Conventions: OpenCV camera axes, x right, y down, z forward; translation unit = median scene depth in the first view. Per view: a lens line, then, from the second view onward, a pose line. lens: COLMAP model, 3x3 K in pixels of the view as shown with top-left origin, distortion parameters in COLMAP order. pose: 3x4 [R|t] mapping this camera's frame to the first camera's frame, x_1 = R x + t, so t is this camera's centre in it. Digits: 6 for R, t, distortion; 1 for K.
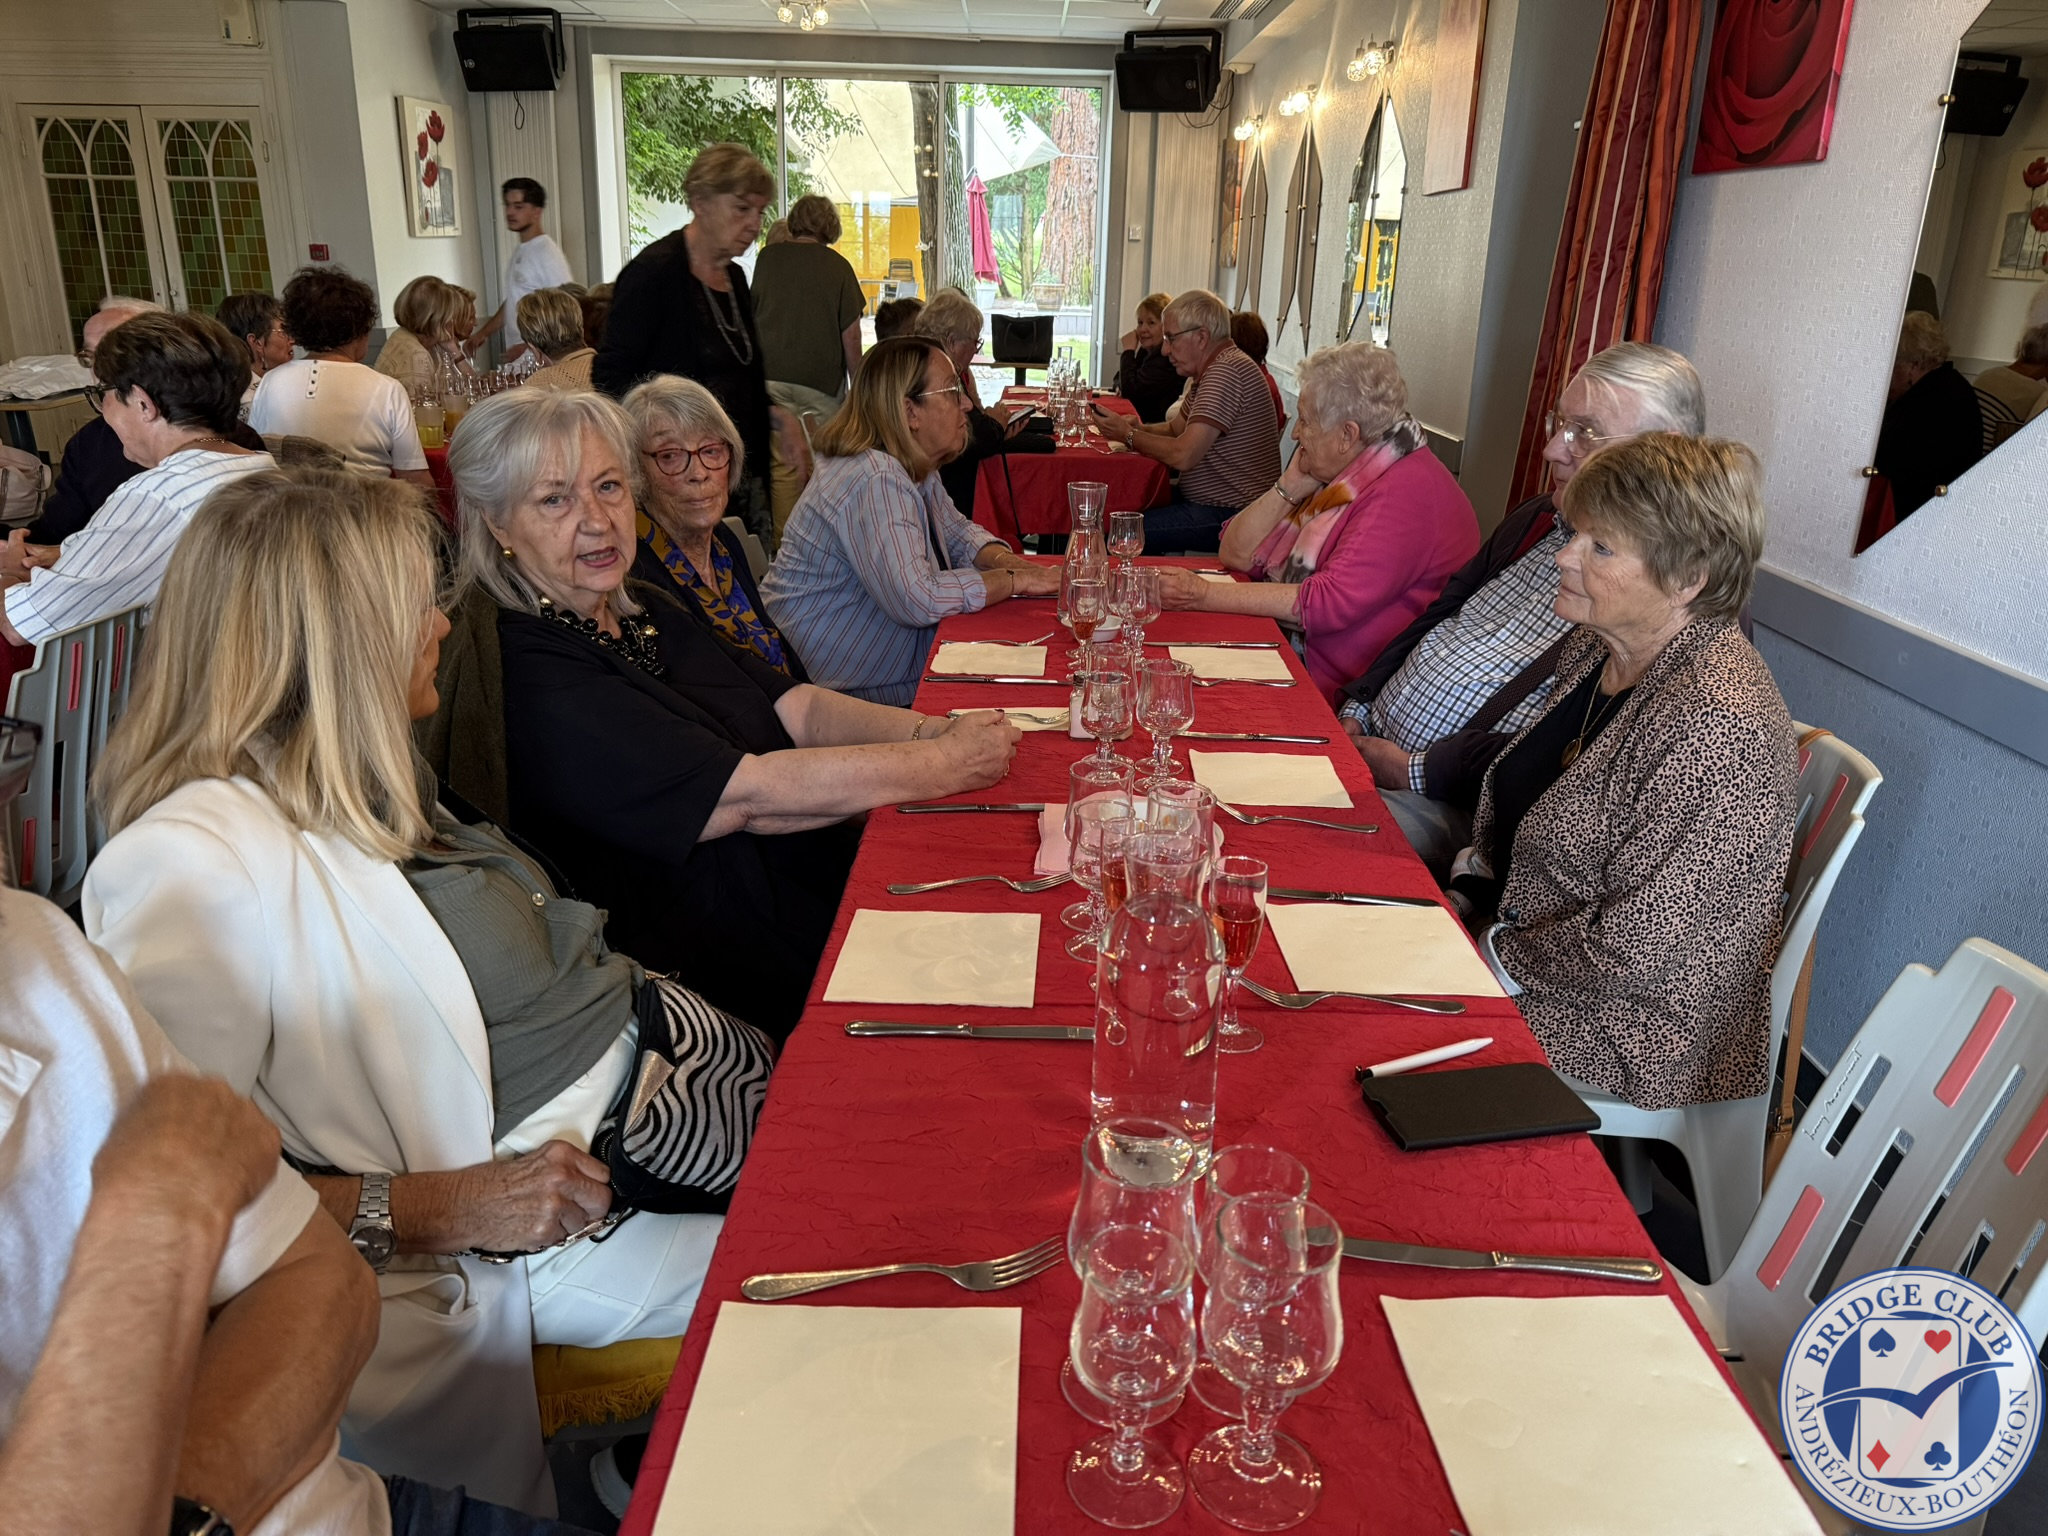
lens RADIAL K [[1435.5, 0, 1002.7], [0, 1435.5, 748.7], [0, 0, 1]] dist [0.015176, -0.026702]
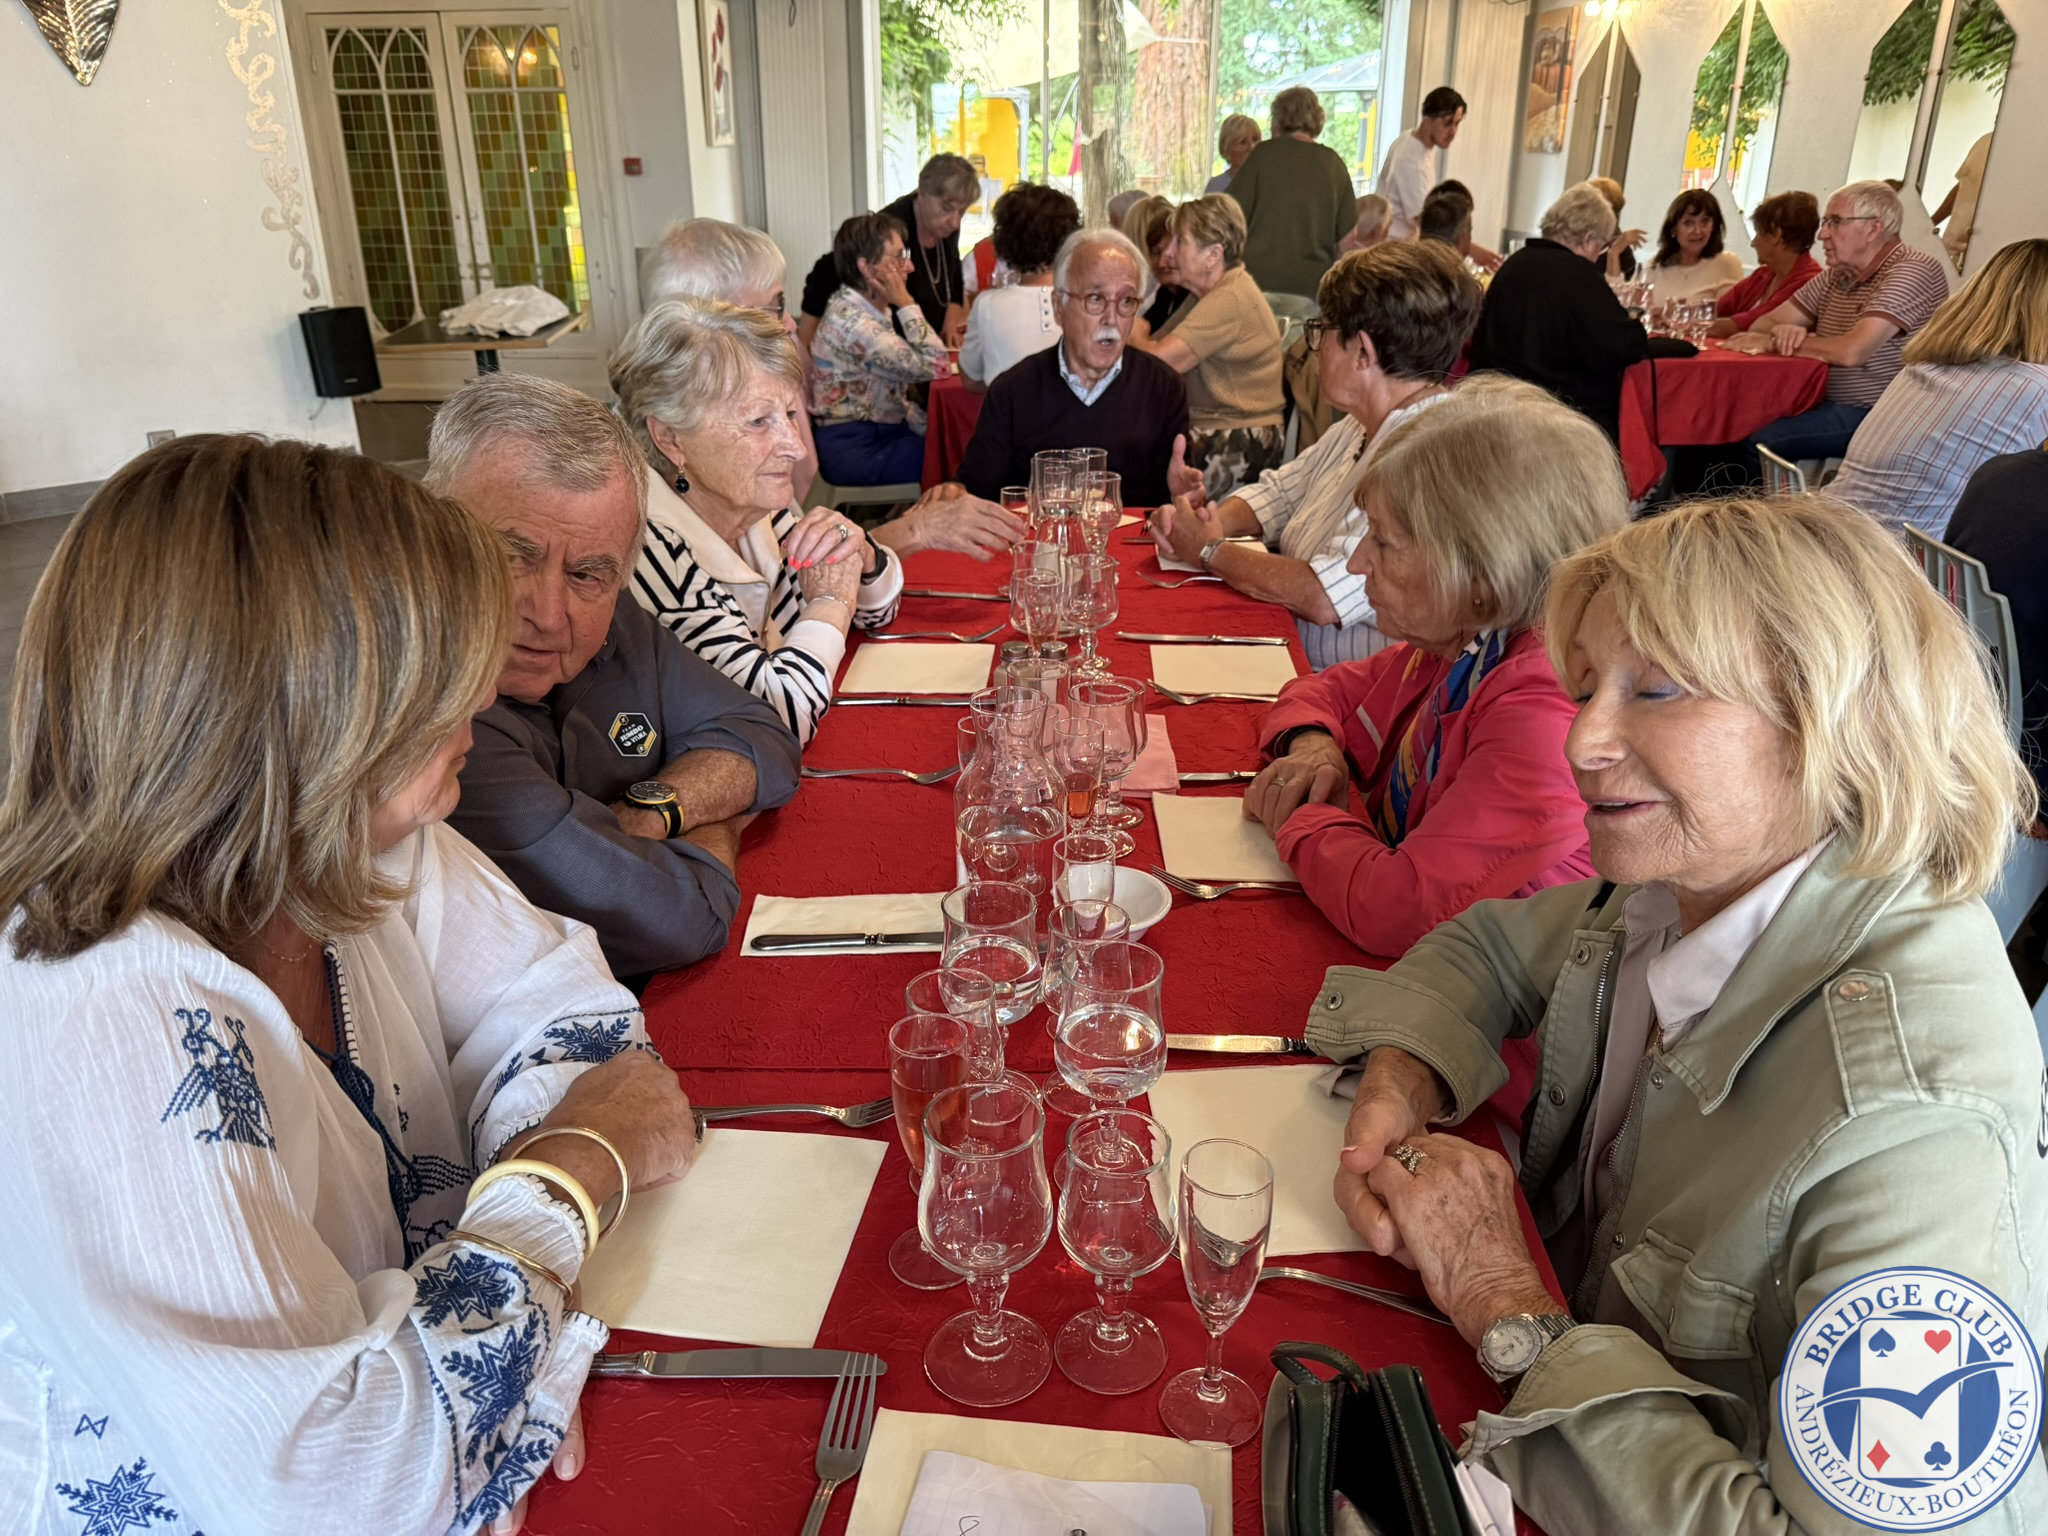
lens RADIAL K [[1435.5, 0, 1003.8], [0, 1435.5, 733.2], [0, 0, 1]] dist [0.015176, -0.026702]
pose [[0.999309, -0.036030, 0.009081, -0.236909], [0.035452, 0.997724, 0.057362, -0.016917], [-0.011127, -0.057000, 0.998312, 0.027709]]
